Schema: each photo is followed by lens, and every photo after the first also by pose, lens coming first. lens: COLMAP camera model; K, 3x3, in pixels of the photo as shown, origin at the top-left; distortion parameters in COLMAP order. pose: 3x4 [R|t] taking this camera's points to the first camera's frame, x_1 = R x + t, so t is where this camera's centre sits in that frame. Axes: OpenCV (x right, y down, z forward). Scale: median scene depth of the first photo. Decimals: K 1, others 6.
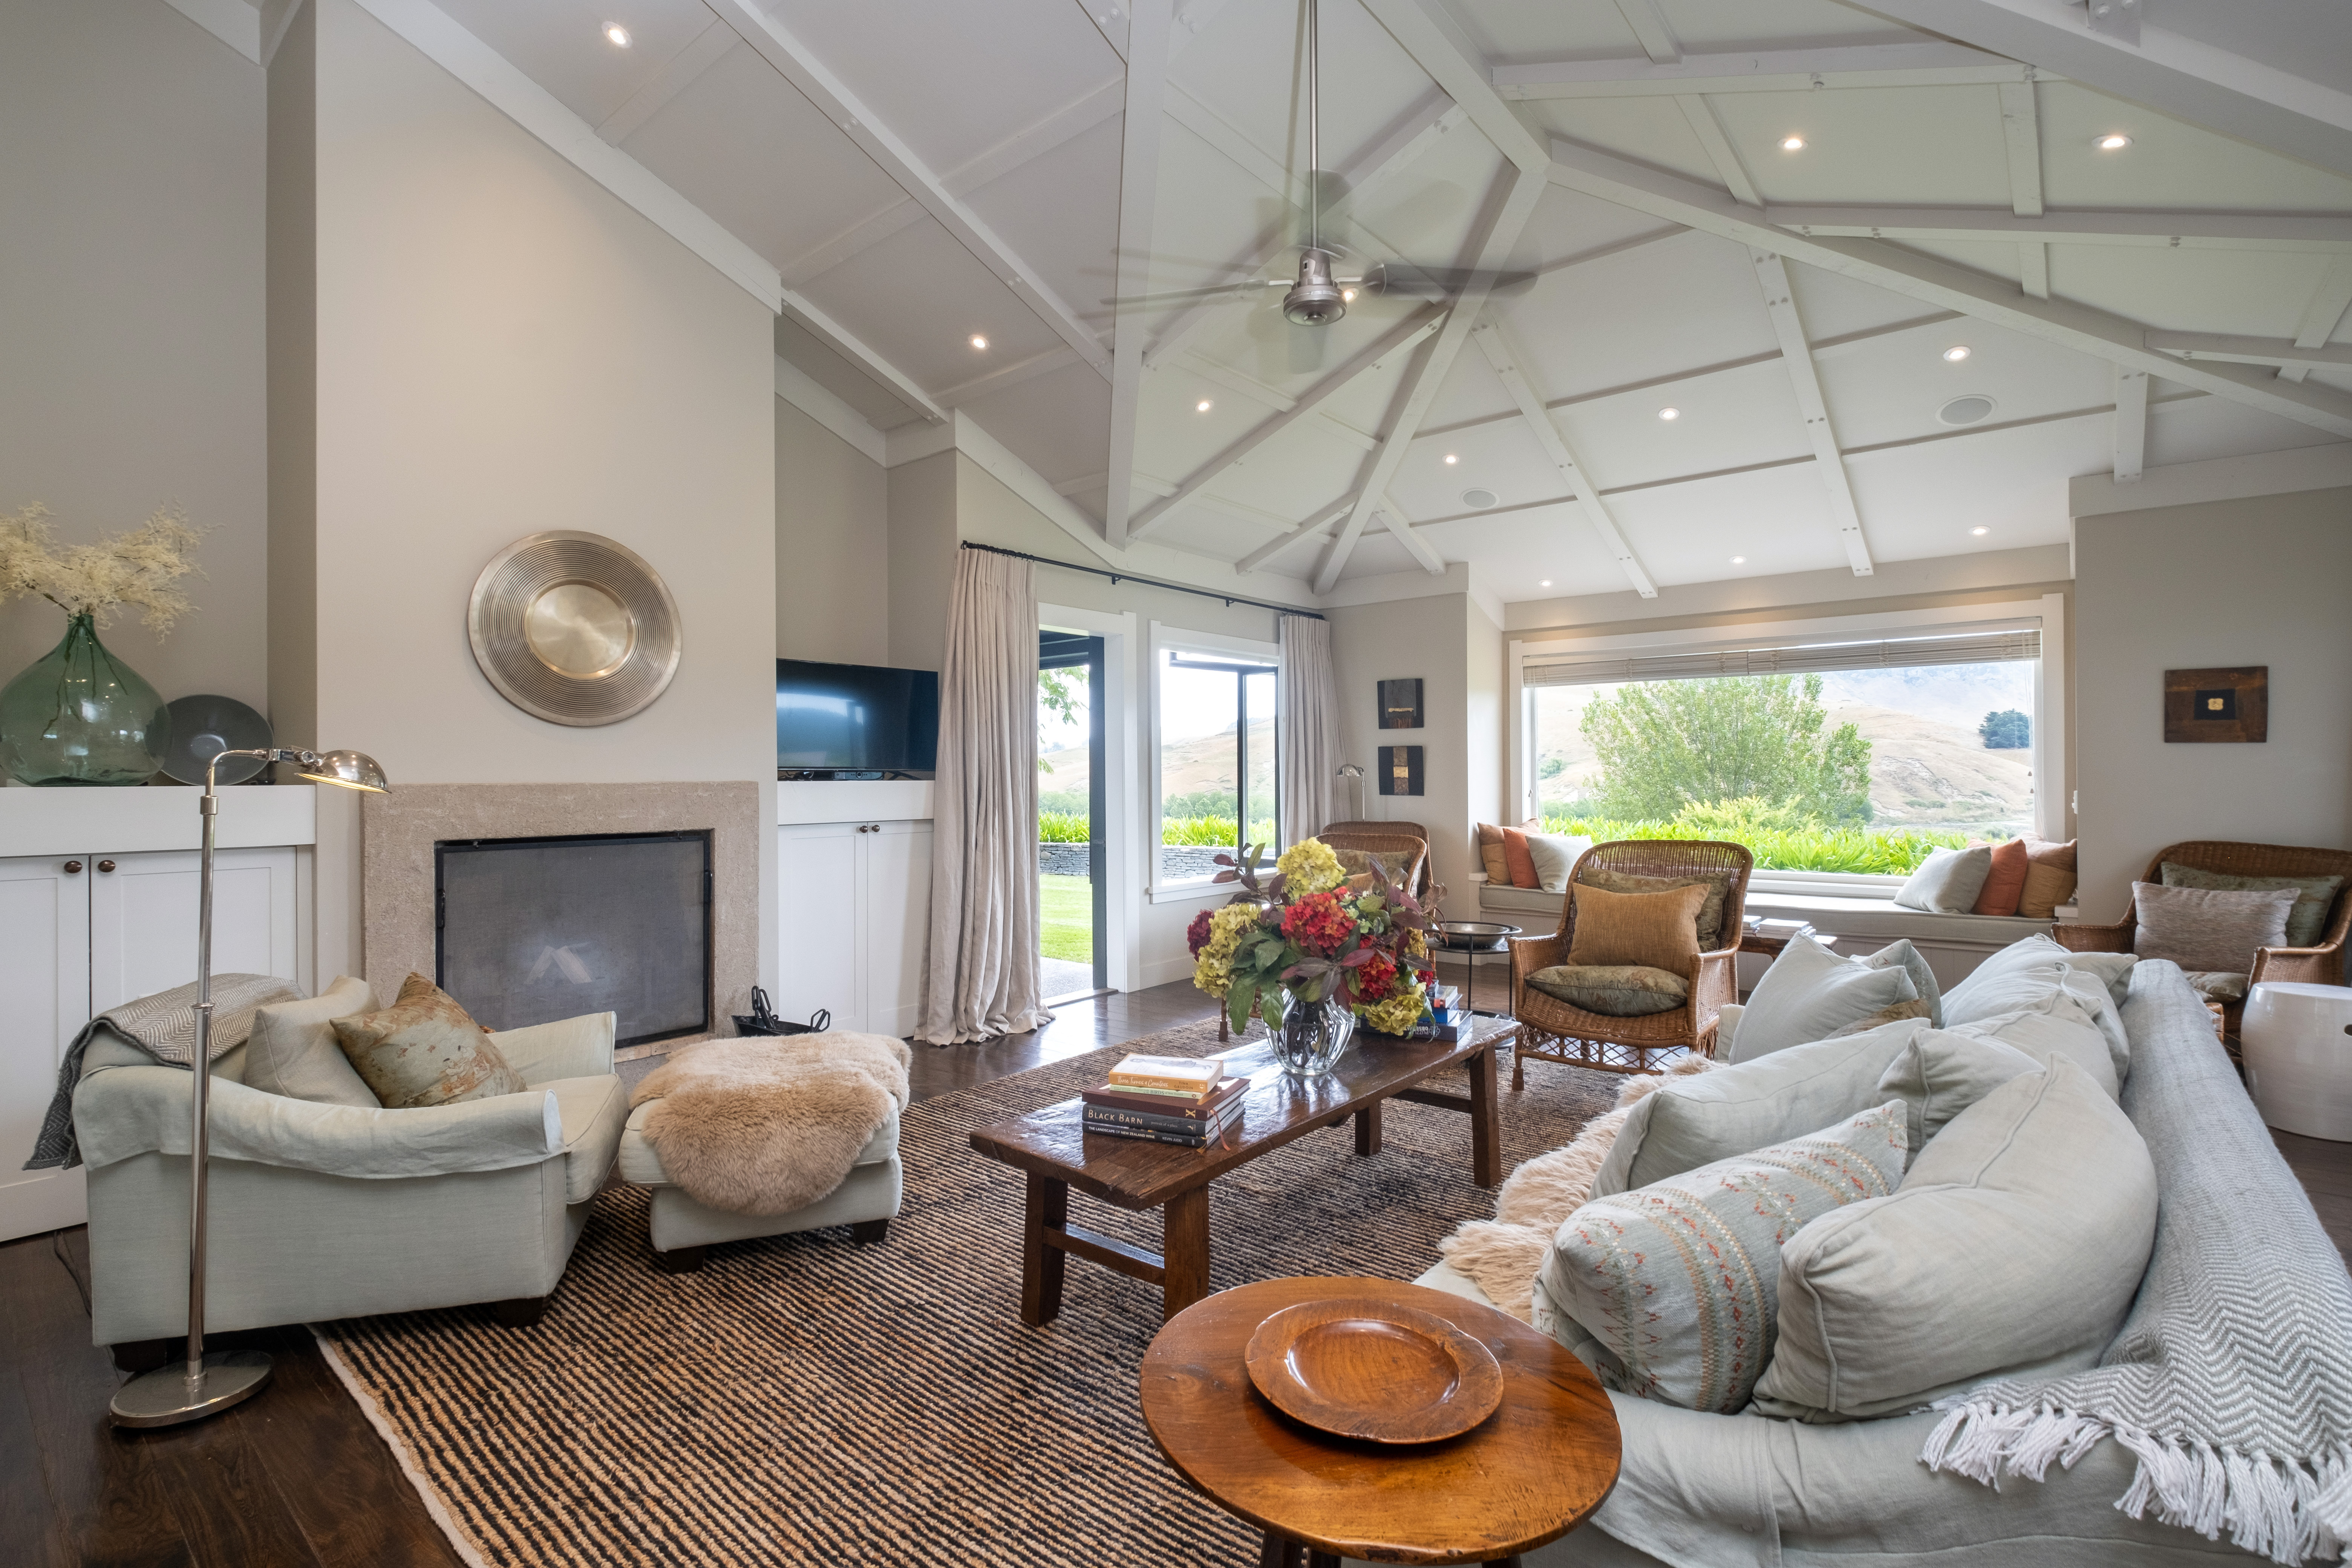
lens RADIAL K [[1056.4, 0, 1181.6], [0, 1056.4, 778.4], [0, 0, 1]] dist [0.000814, -0.000079]
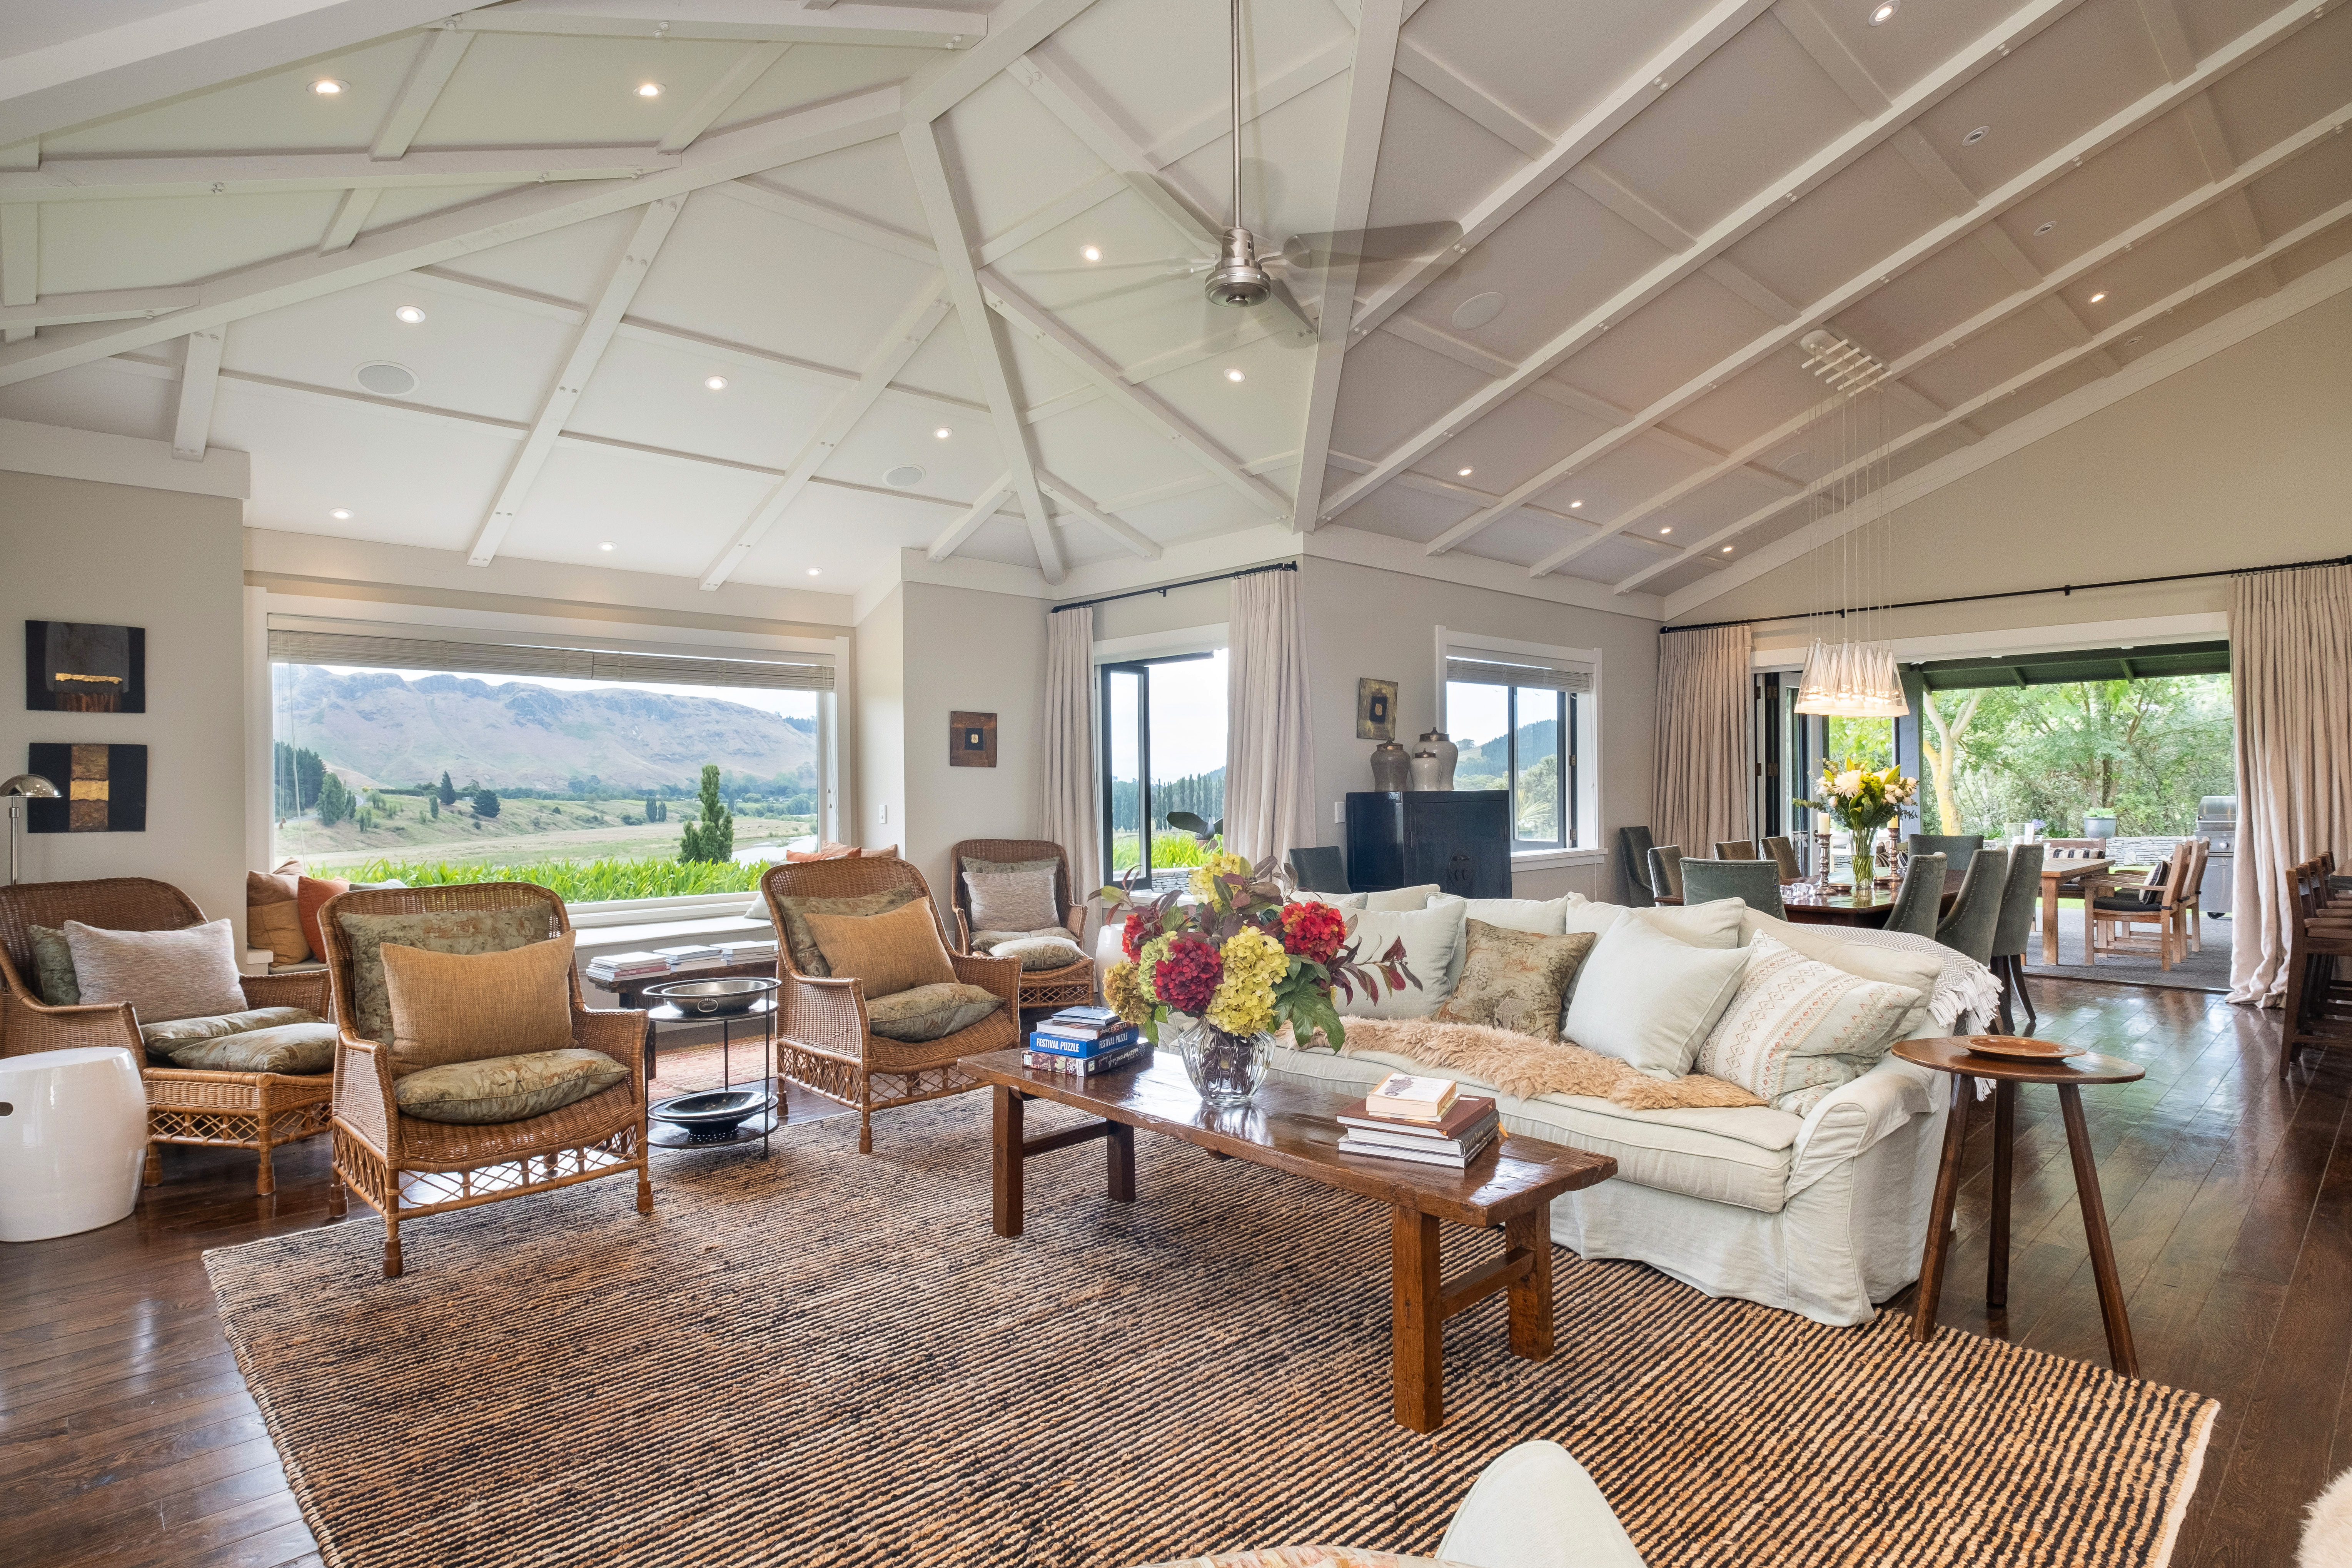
lens RADIAL K [[1251.1, 0, 1180.5], [0, 1251.1, 782.4], [0, 0, 1]] dist [0.004369, 0.000701]
pose [[0.119927, 0.008548, 0.992746, -0.499002], [0.012627, 0.999869, -0.010134, 0.005057], [-0.992702, 0.013751, 0.119803, 0.464250]]
